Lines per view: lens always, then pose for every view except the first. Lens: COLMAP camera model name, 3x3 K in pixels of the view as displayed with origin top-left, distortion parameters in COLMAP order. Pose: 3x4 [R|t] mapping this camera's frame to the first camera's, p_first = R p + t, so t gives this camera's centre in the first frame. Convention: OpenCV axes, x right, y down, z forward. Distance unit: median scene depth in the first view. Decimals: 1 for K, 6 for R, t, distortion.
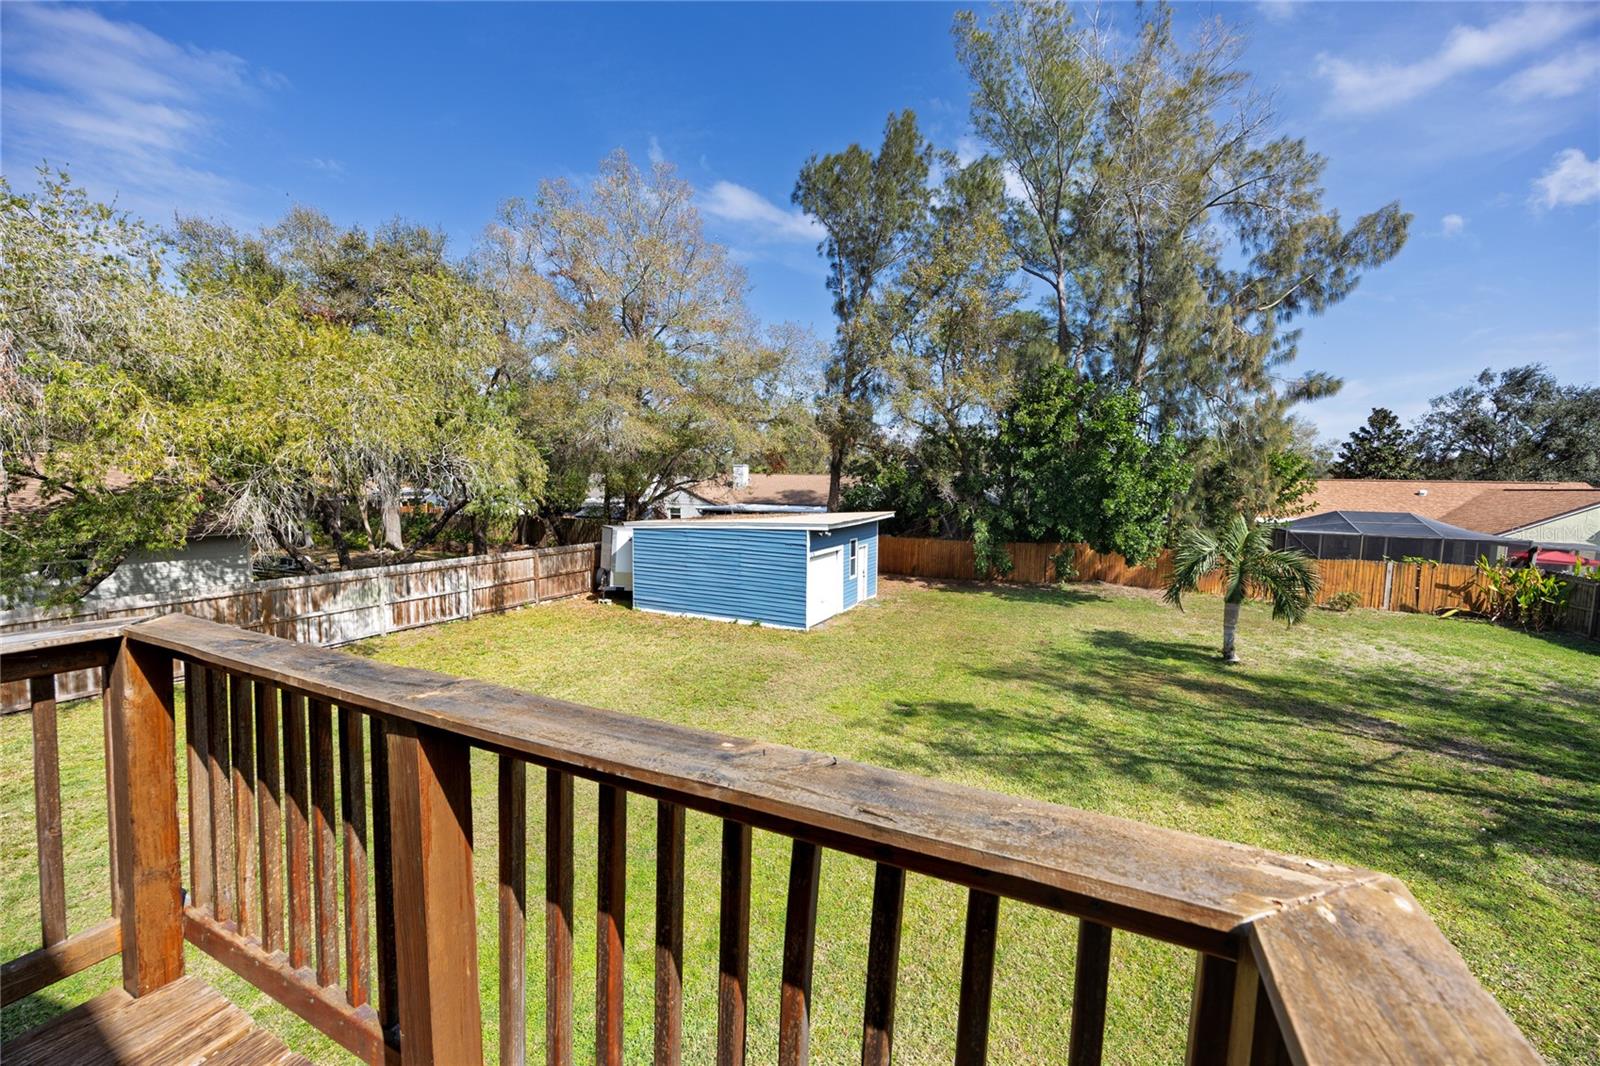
lens RADIAL K [[607.2, 0, 800.0], [0, 607.2, 533.0], [0, 0, 1]] dist [-0.000046, 0.000026]
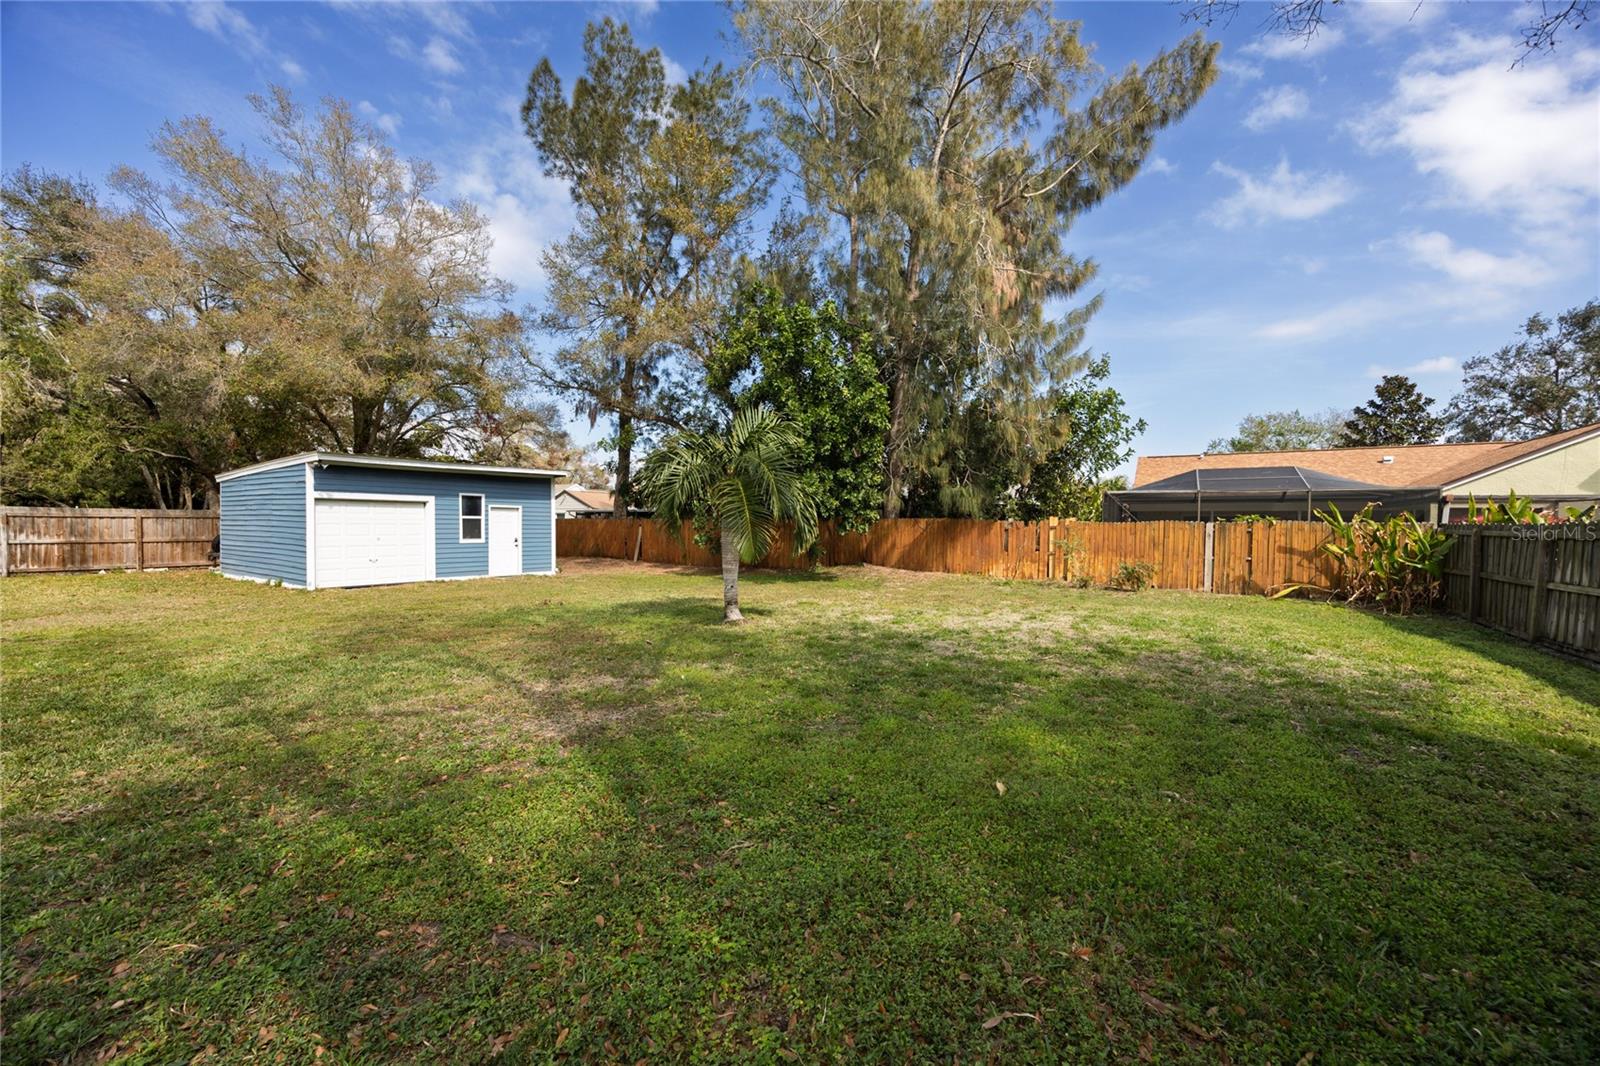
lens RADIAL K [[602.7, 0, 766.9], [0, 602.7, 528.0], [0, 0, 1]] dist [-0.001077, -0.000048]
pose [[0.988248, -0.004730, -0.152788, 0.482934], [-0.005173, 0.997914, -0.064352, 0.085003], [0.152773, 0.064386, 0.986162, 0.206985]]
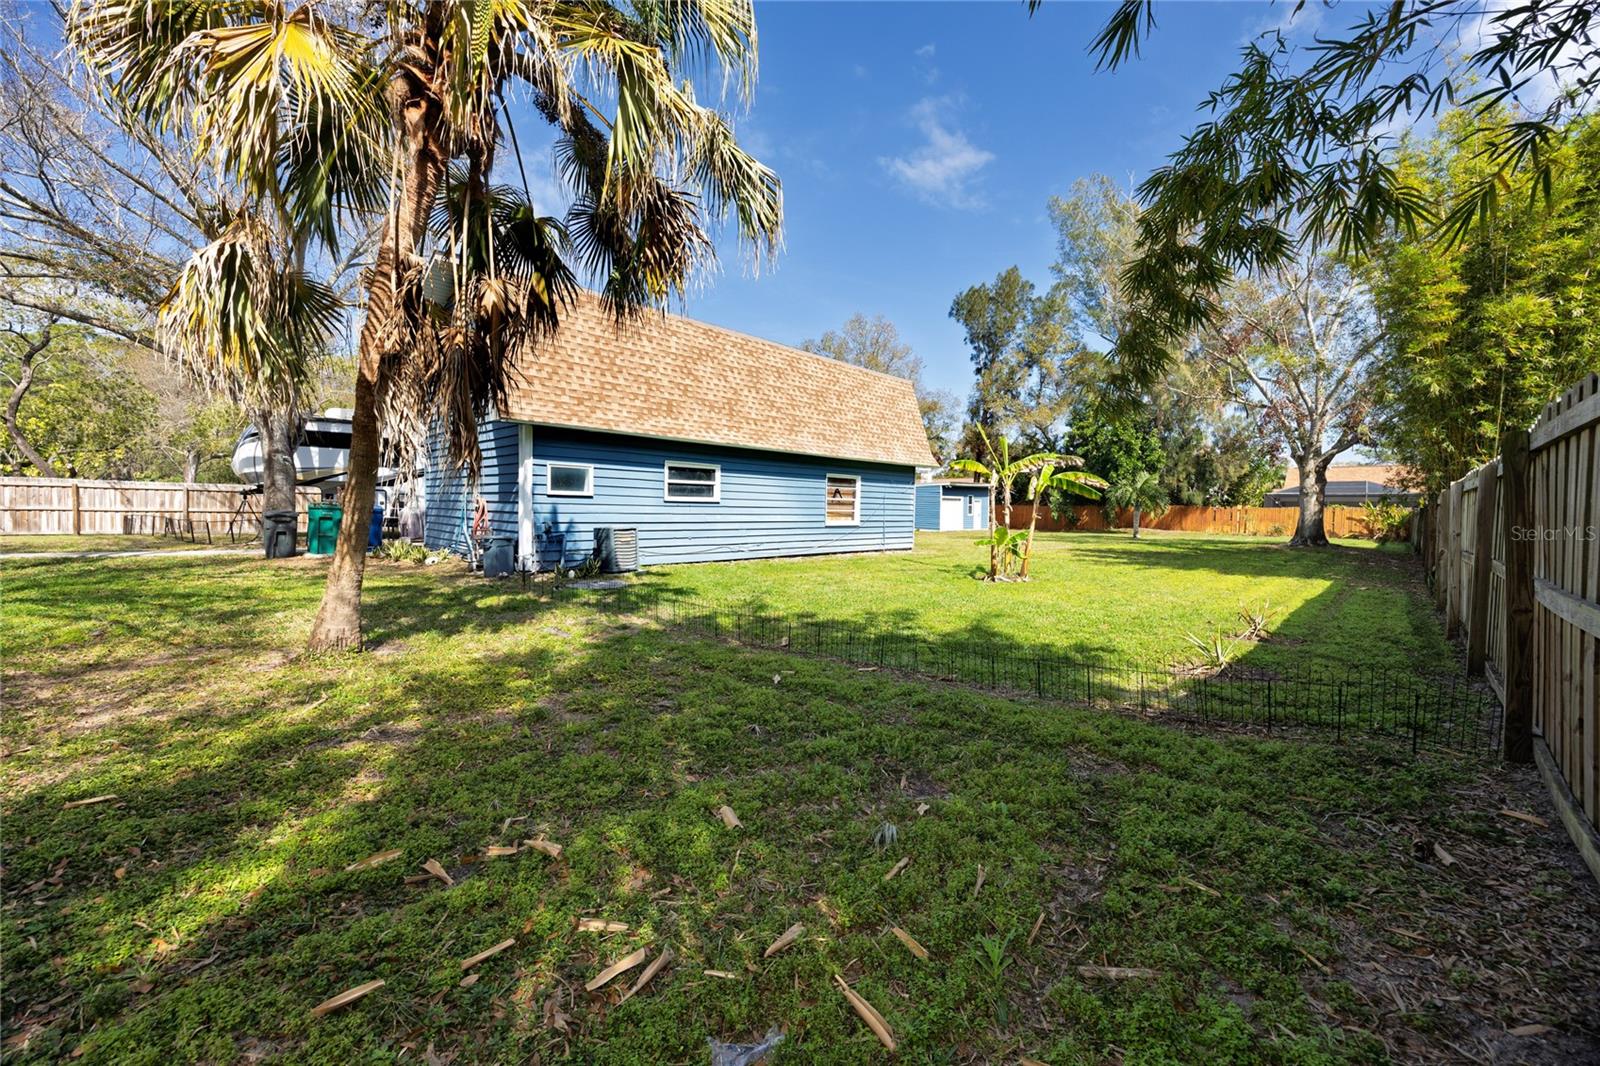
lens RADIAL K [[602.7, 0, 766.9], [0, 602.7, 528.0], [0, 0, 1]] dist [-0.001077, -0.000048]
pose [[0.927968, 0.012398, -0.372454, 0.171620], [-0.031814, 0.998433, -0.046028, 0.189041], [0.371300, 0.054562, 0.926908, -0.878942]]
